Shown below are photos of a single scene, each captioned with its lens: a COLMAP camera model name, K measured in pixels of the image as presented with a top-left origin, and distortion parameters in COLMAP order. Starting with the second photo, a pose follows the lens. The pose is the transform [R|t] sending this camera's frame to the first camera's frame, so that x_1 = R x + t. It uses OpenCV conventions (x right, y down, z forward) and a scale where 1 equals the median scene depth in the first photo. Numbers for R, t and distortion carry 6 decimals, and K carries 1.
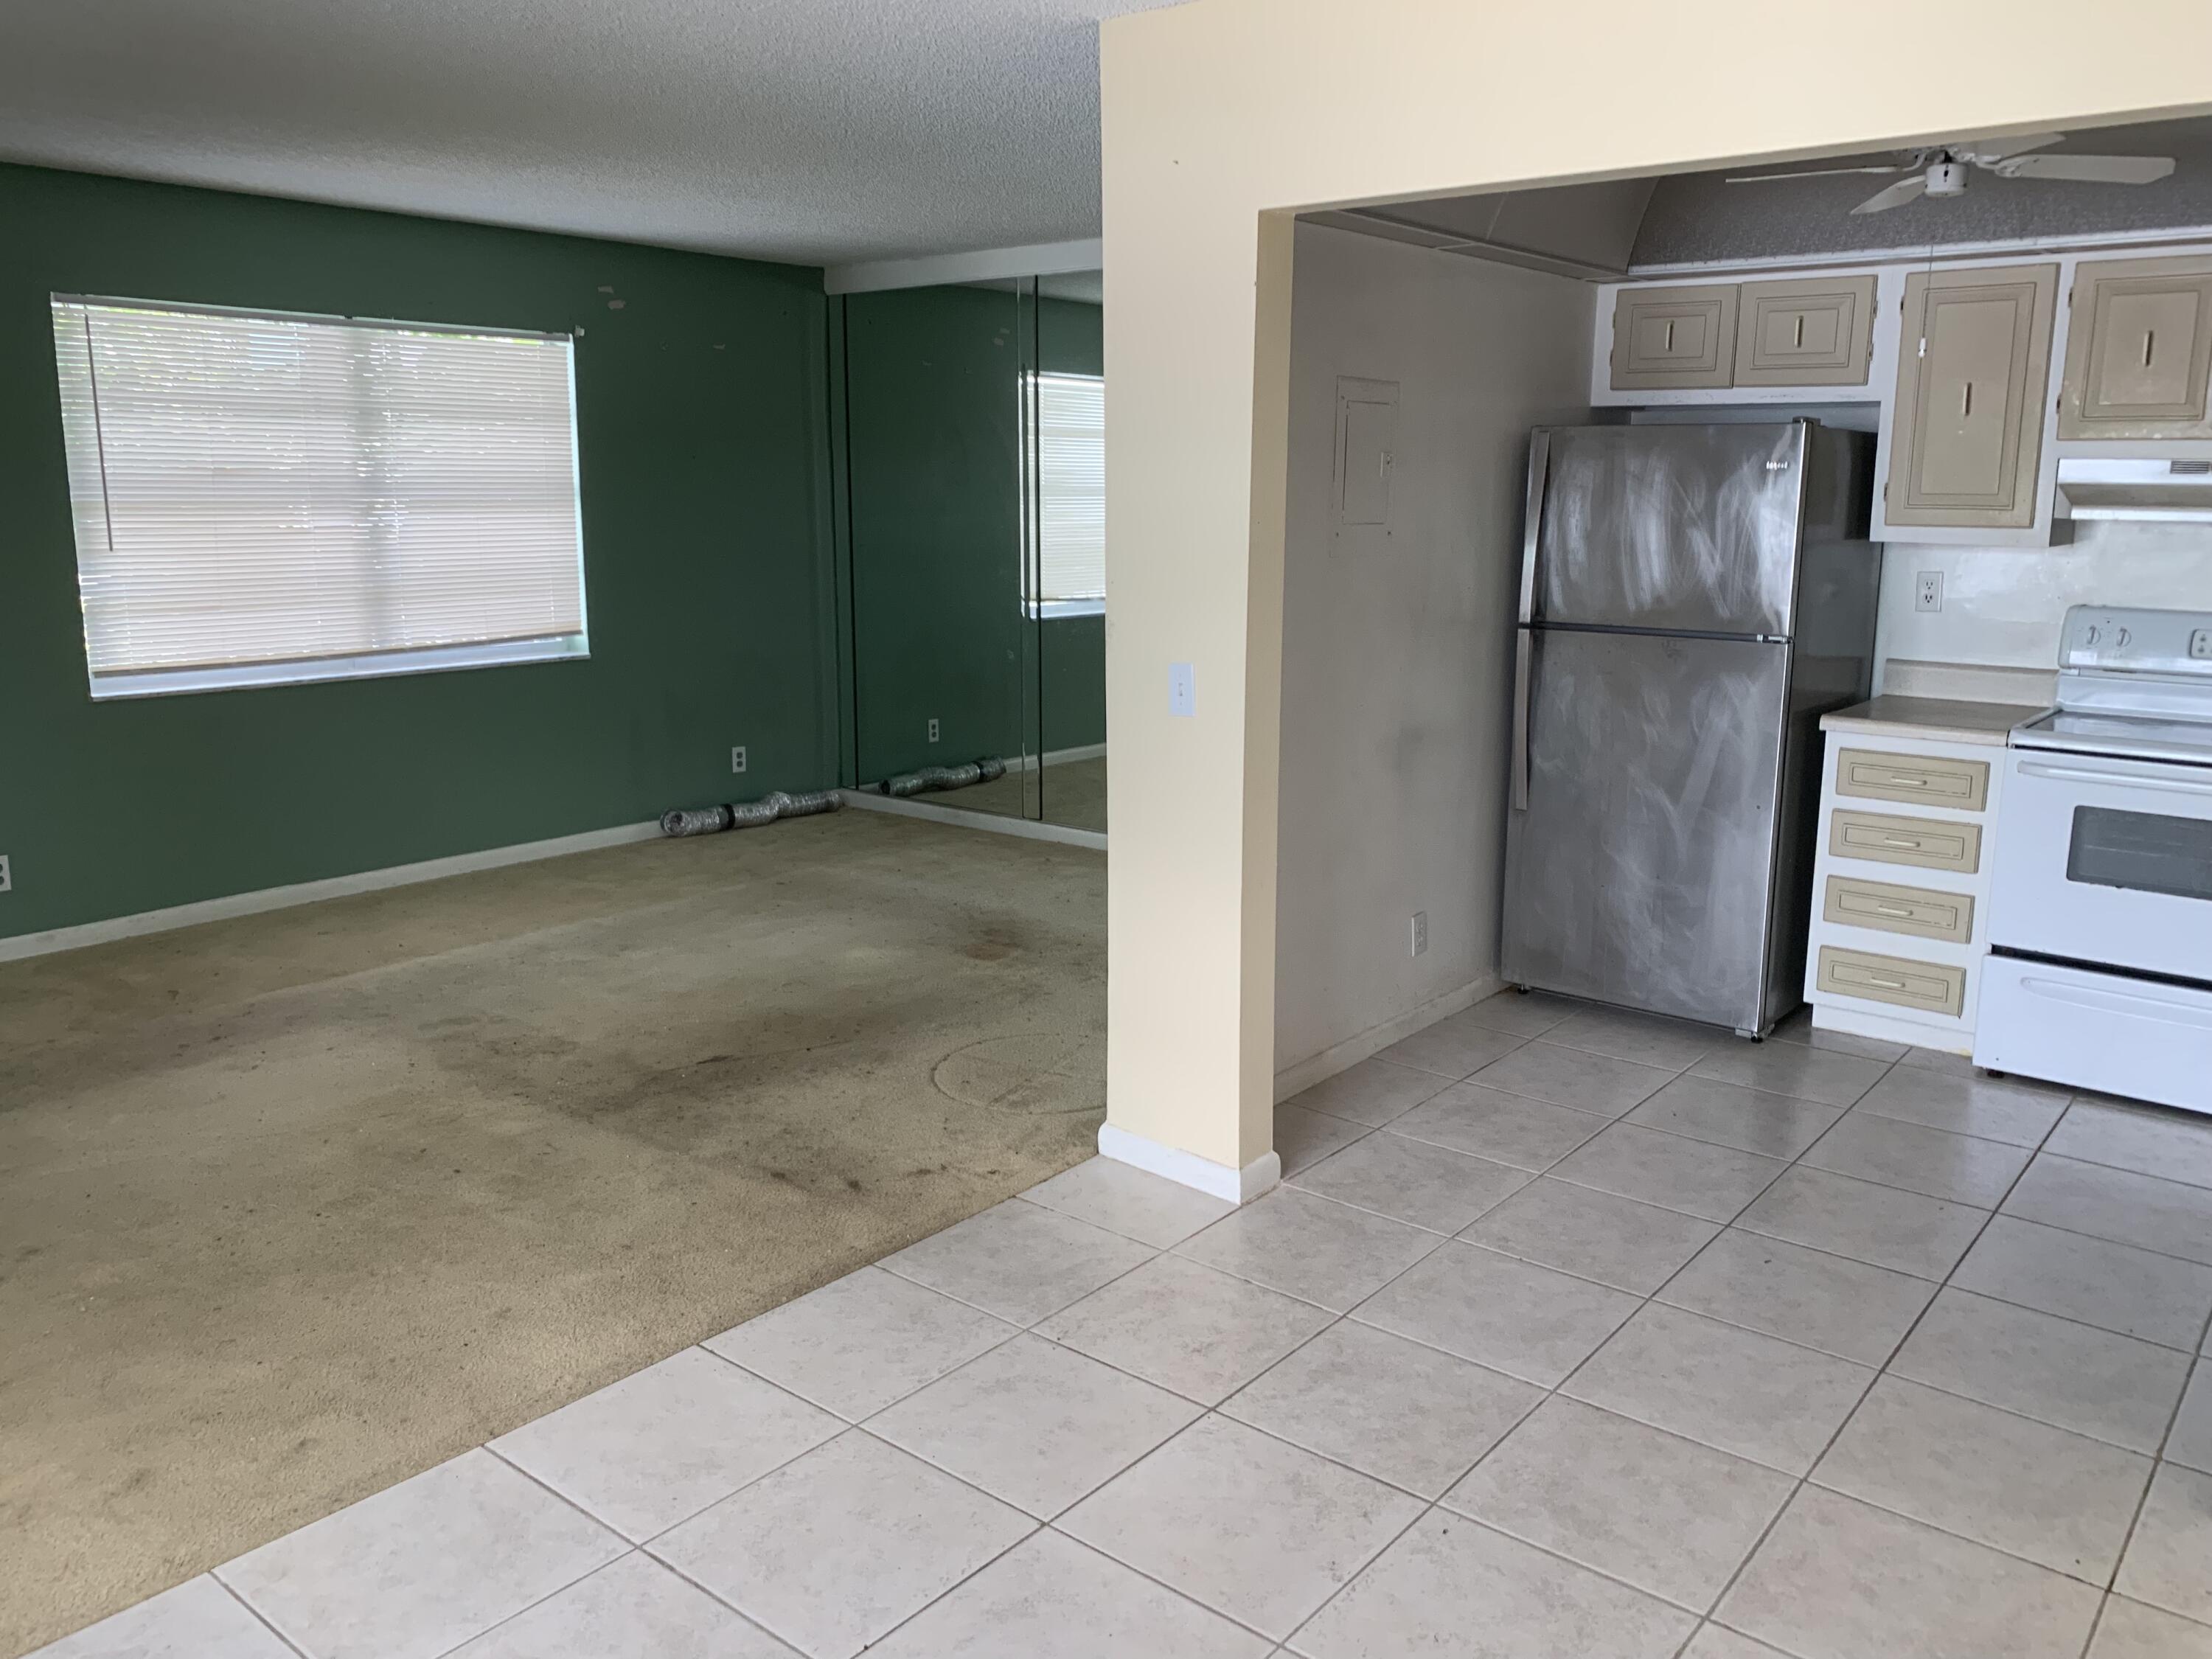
lens RADIAL K [[1691.5, 0, 1113.9], [0, 1691.5, 805.7], [0, 0, 1]] dist [0.059683, -0.070300]
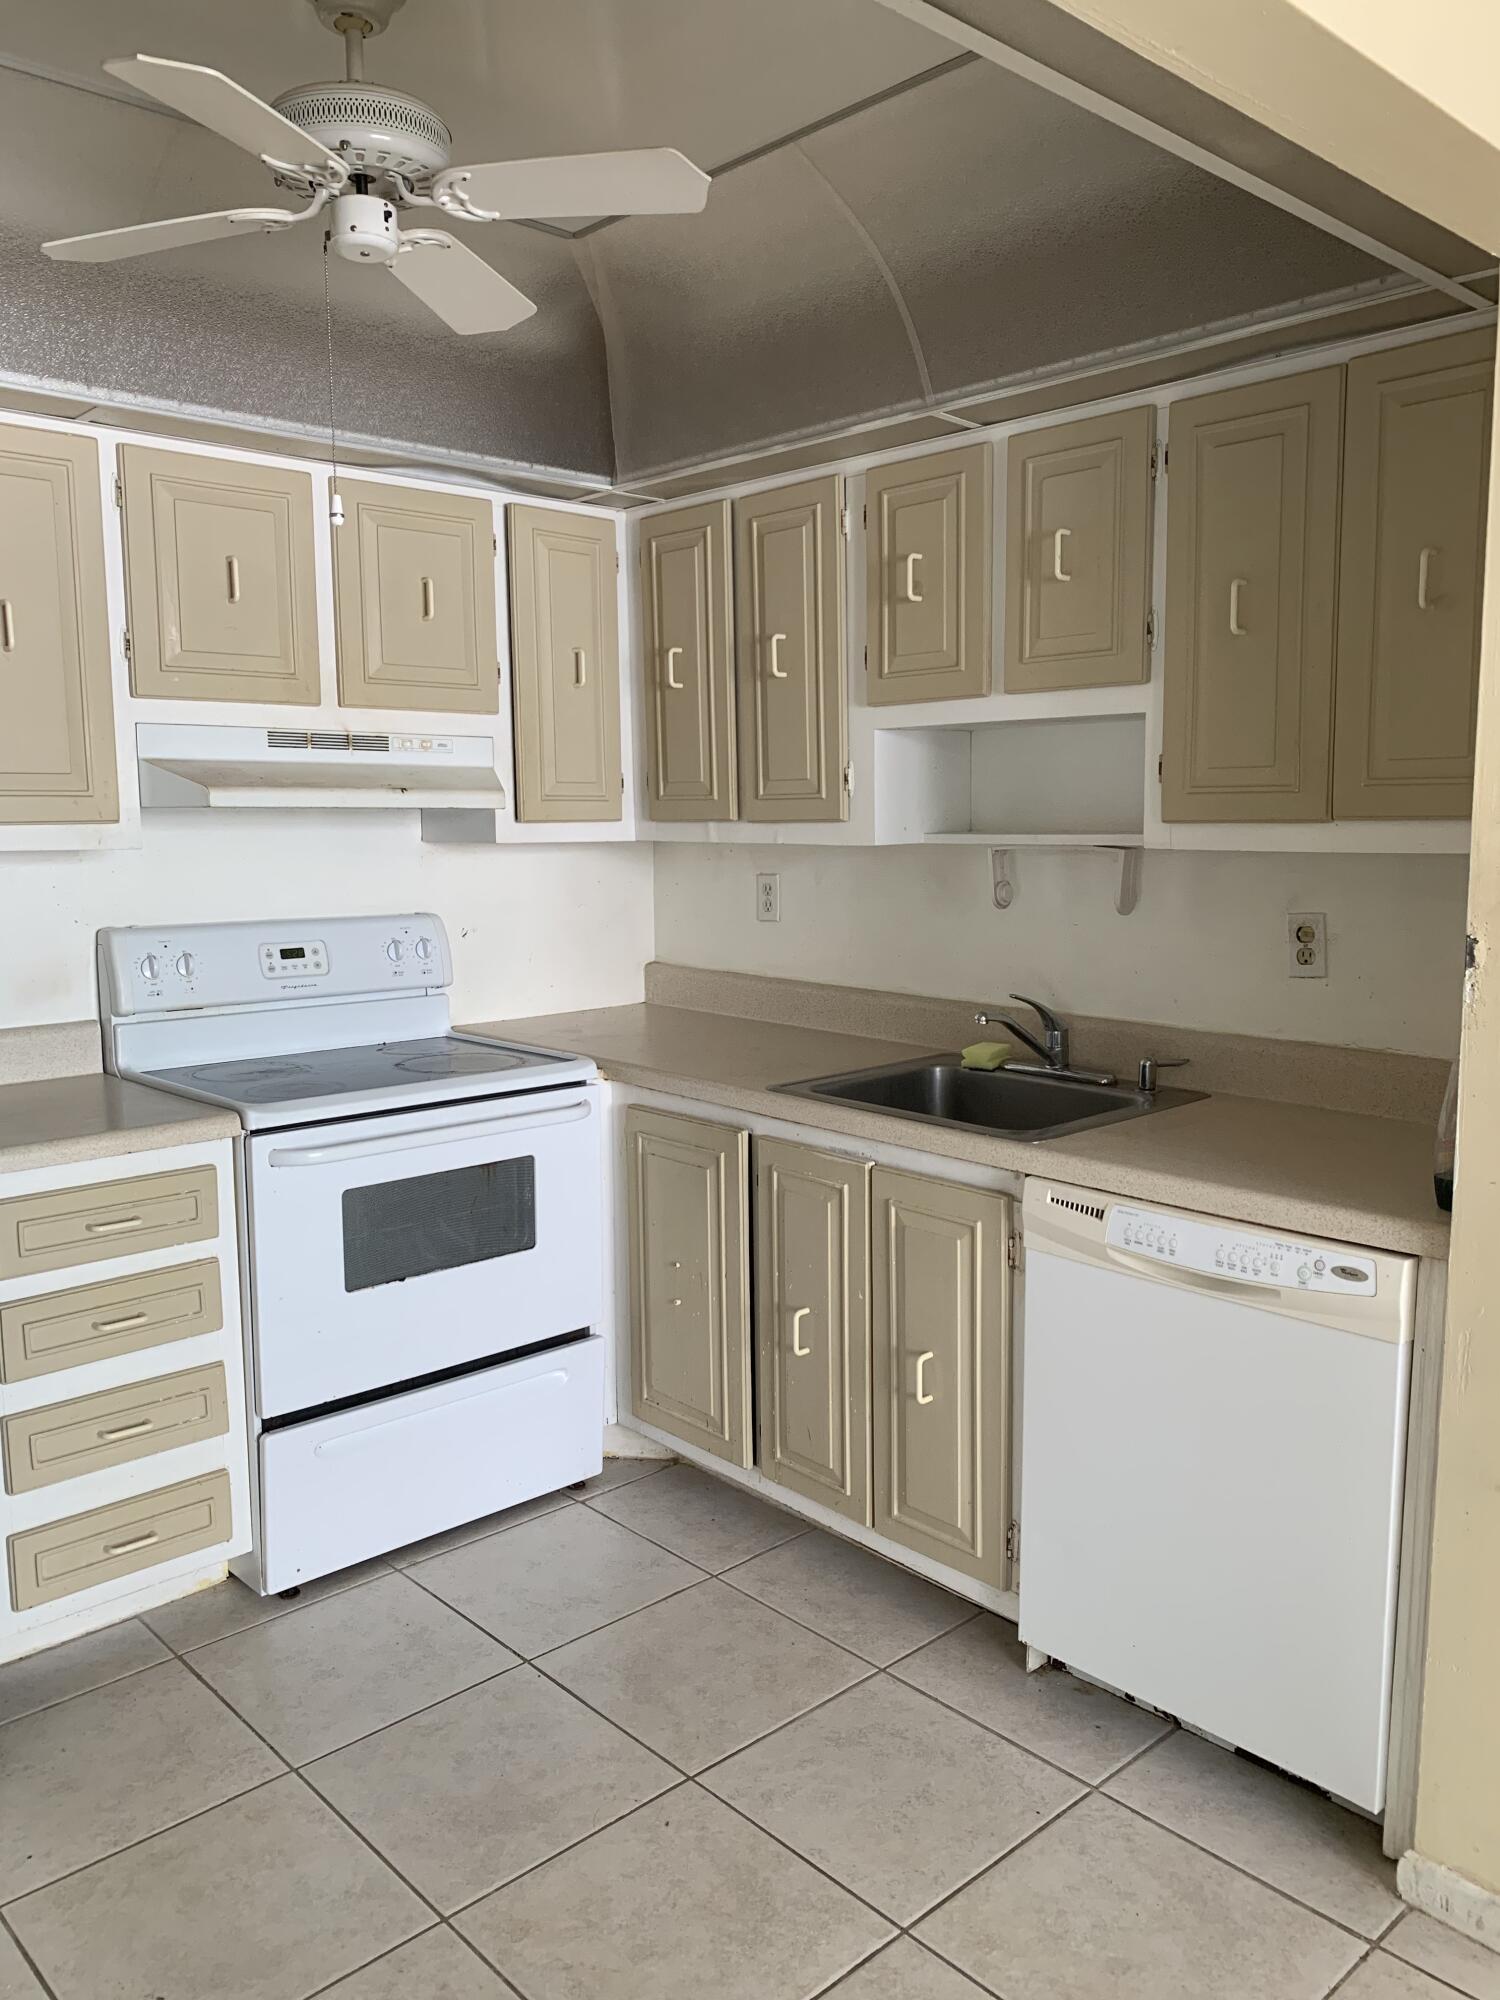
lens RADIAL K [[1529.4, 0, 743.0], [0, 1529.4, 1003.5], [0, 0, 1]] dist [0.059683, -0.070300]
pose [[0.138315, -0.133240, 0.981385, -0.047236], [0.193415, 0.975463, 0.105176, -0.109204], [-0.971318, 0.175267, 0.160692, 0.679060]]
